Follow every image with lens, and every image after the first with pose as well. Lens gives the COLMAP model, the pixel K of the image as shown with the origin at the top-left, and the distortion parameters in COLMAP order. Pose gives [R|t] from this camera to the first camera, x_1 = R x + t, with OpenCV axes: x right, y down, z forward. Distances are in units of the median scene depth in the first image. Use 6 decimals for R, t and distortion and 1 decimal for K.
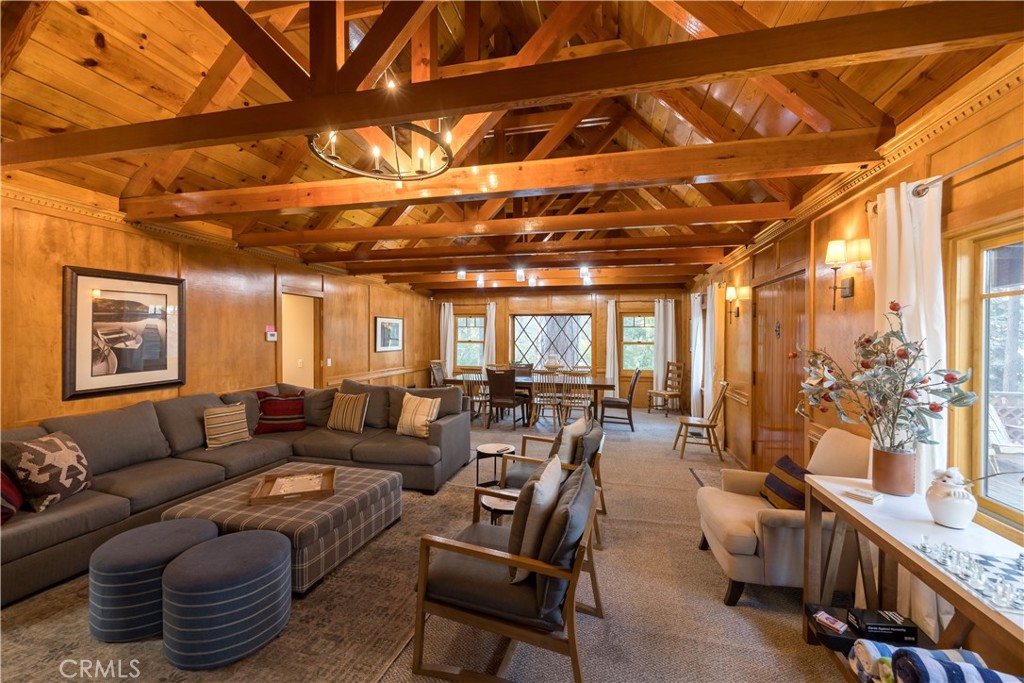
lens RADIAL K [[424.3, 0, 468.4], [0, 424.3, 337.0], [0, 0, 1]] dist [0.011864, -0.000248]
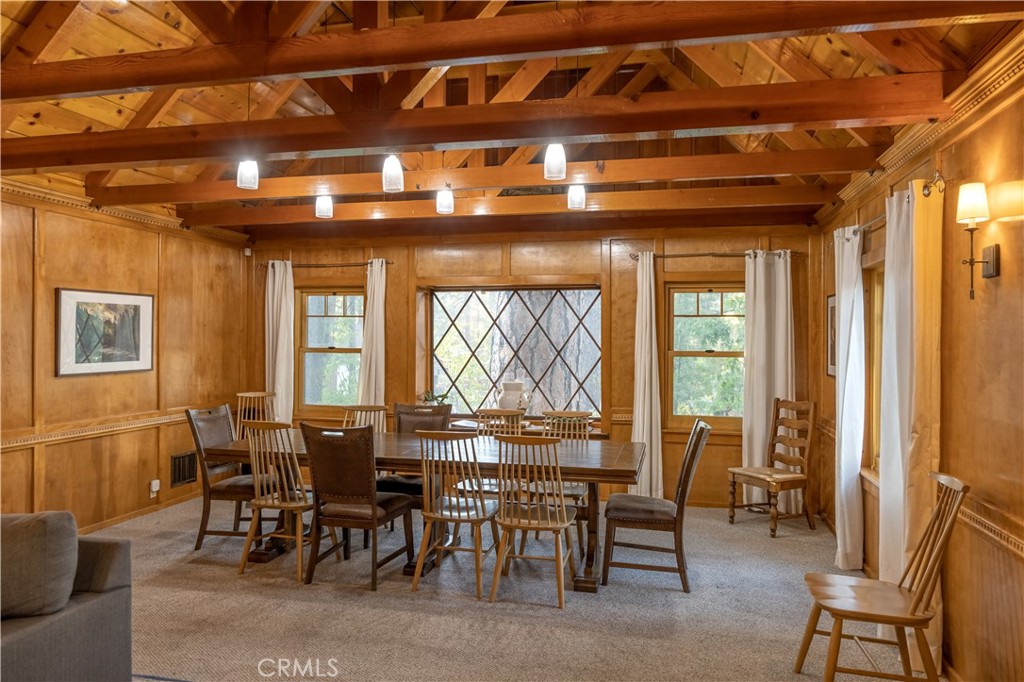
lens RADIAL K [[581.6, 0, 516.1], [0, 581.6, 338.0], [0, 0, 1]] dist [-0.000330, -0.000375]
pose [[0.999444, 0.001073, 0.033338, 0.191267], [-0.000968, 0.999995, -0.003166, 0.000537], [-0.033341, 0.003132, 0.999439, 0.429846]]
